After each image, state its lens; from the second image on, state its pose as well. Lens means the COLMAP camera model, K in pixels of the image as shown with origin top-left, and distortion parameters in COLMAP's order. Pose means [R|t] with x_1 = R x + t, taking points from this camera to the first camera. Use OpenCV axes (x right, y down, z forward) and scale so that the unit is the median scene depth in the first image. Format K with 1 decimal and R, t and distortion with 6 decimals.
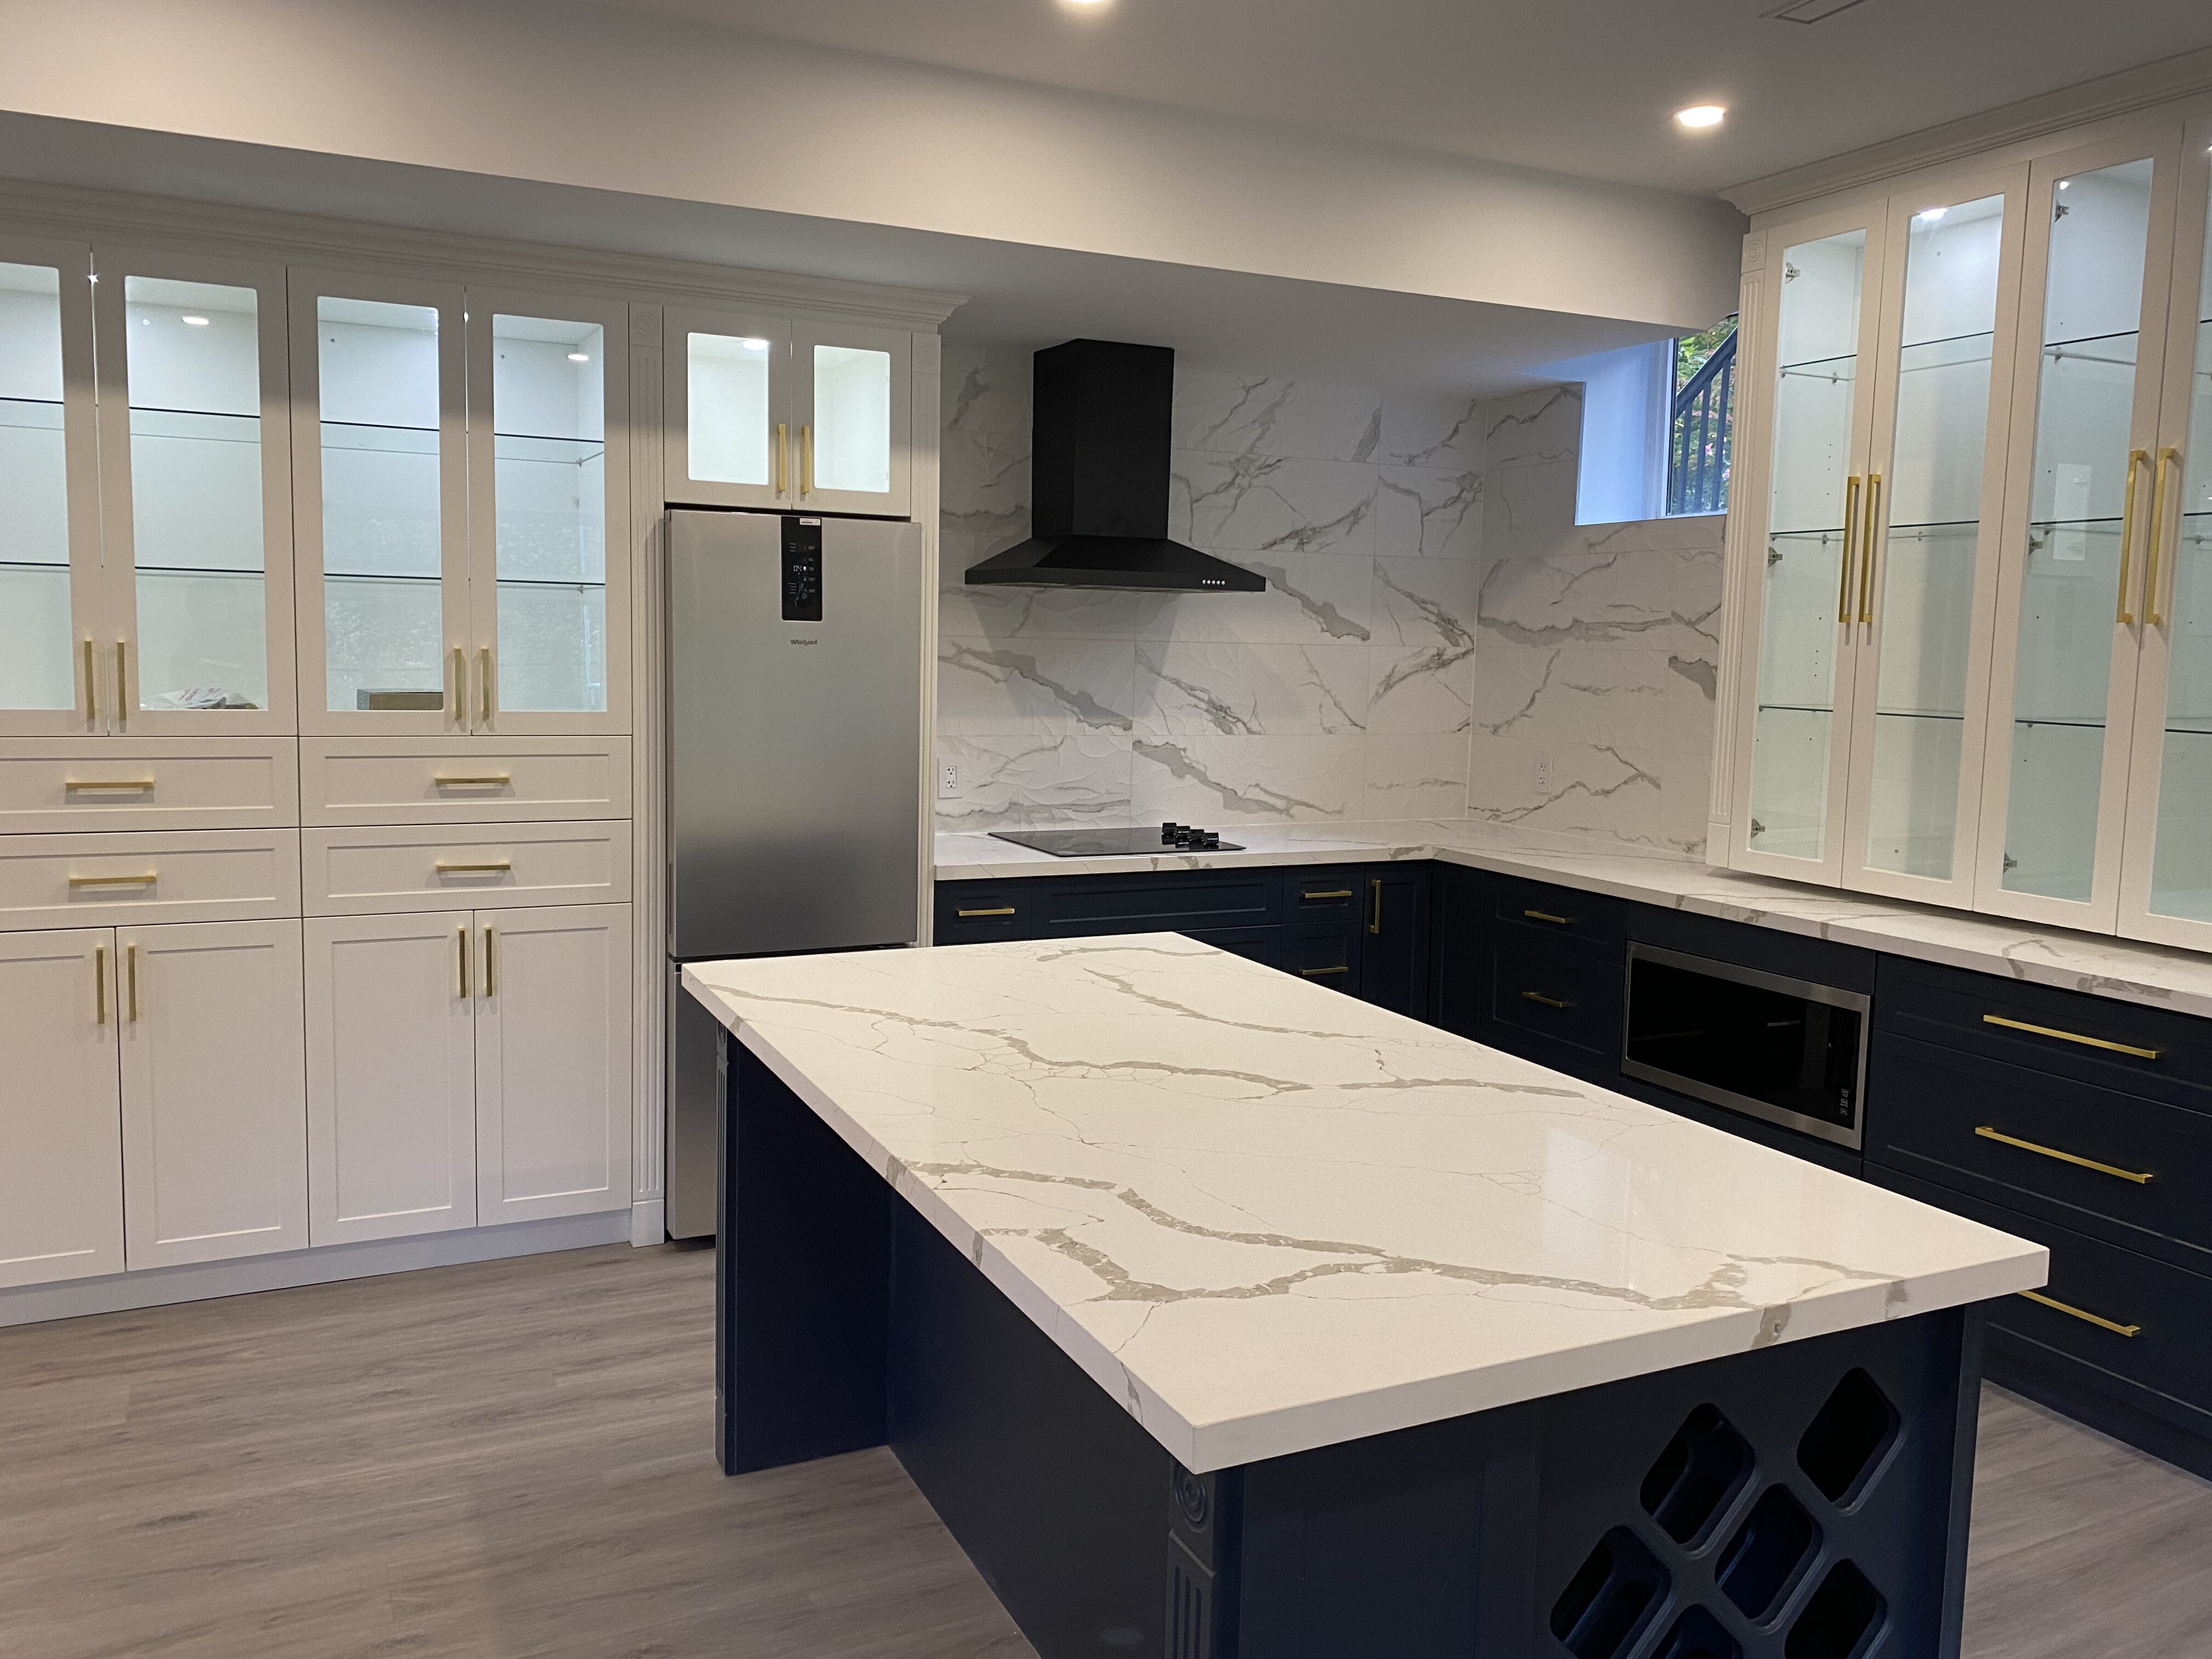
lens RADIAL K [[1691.9, 0, 1089.8], [0, 1691.9, 804.3], [0, 0, 1]] dist [0.067764, -0.072203]
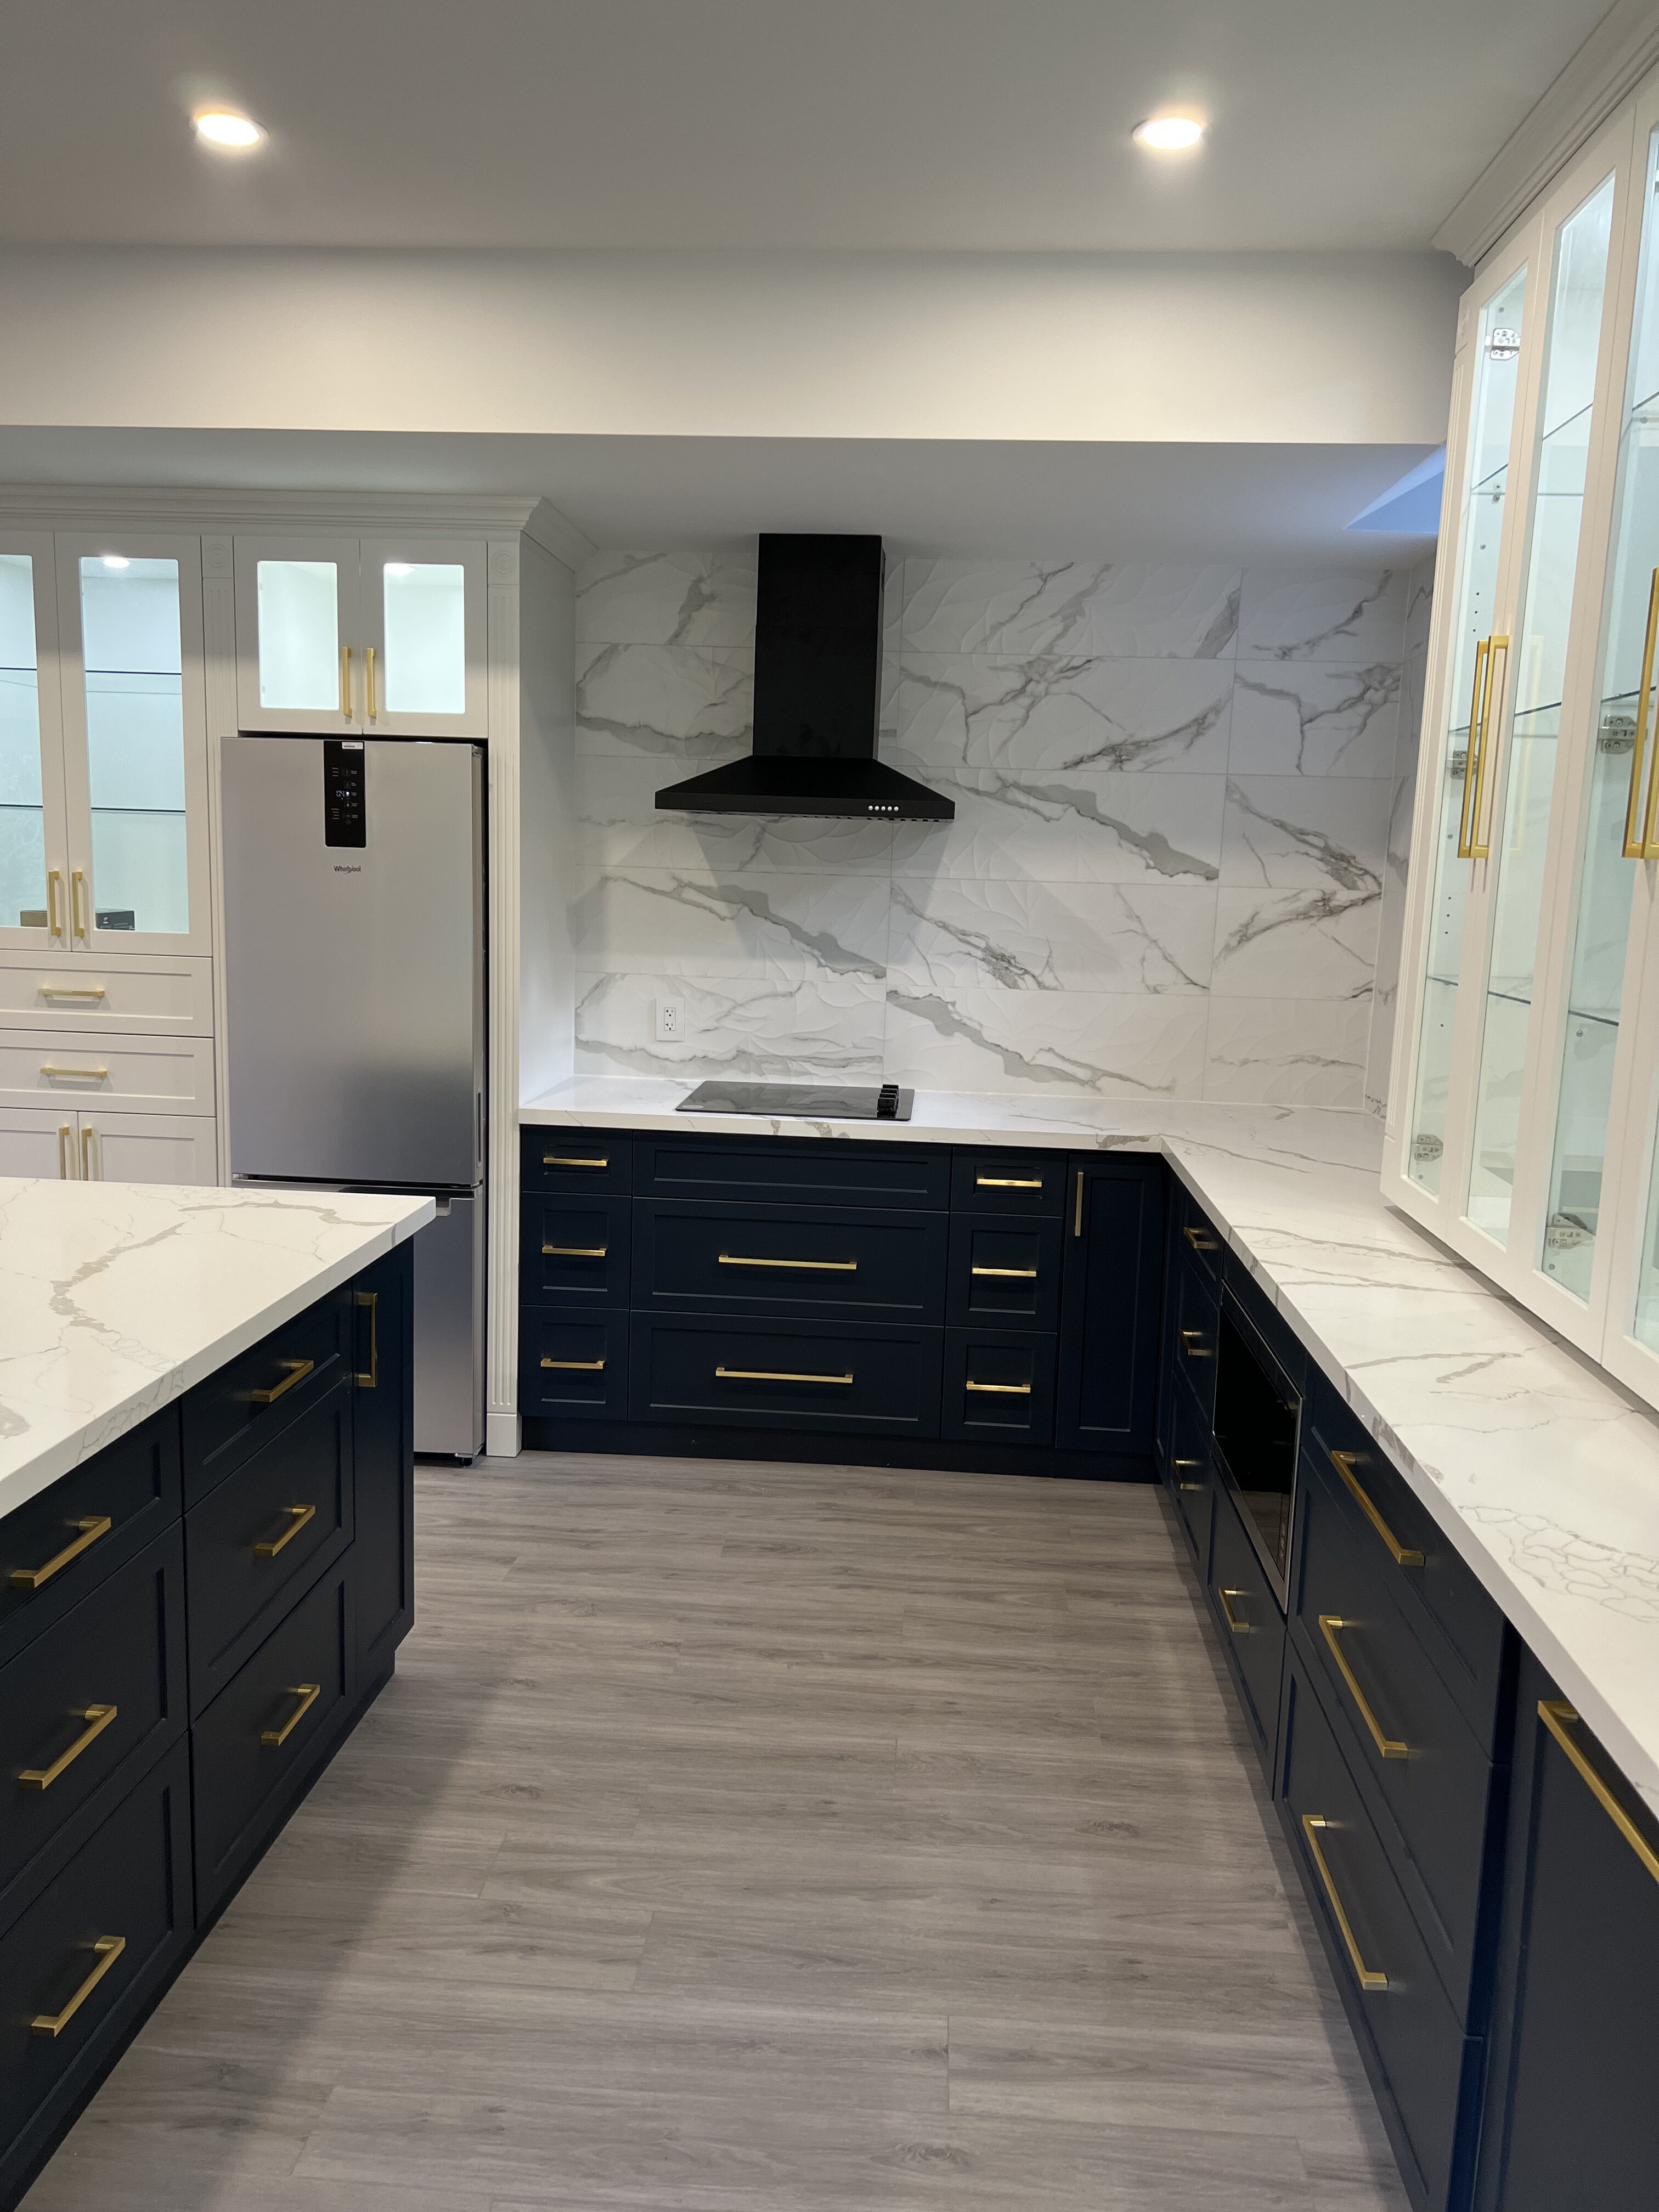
lens RADIAL K [[1664.9, 0, 828.1], [0, 1664.9, 1122.5], [0, 0, 1]] dist [0.026802, -0.003952]
pose [[0.862112, 0.082364, -0.499980, 0.571656], [-0.061638, 0.996420, 0.057863, -0.022247], [0.502955, -0.019067, 0.864102, 0.298615]]
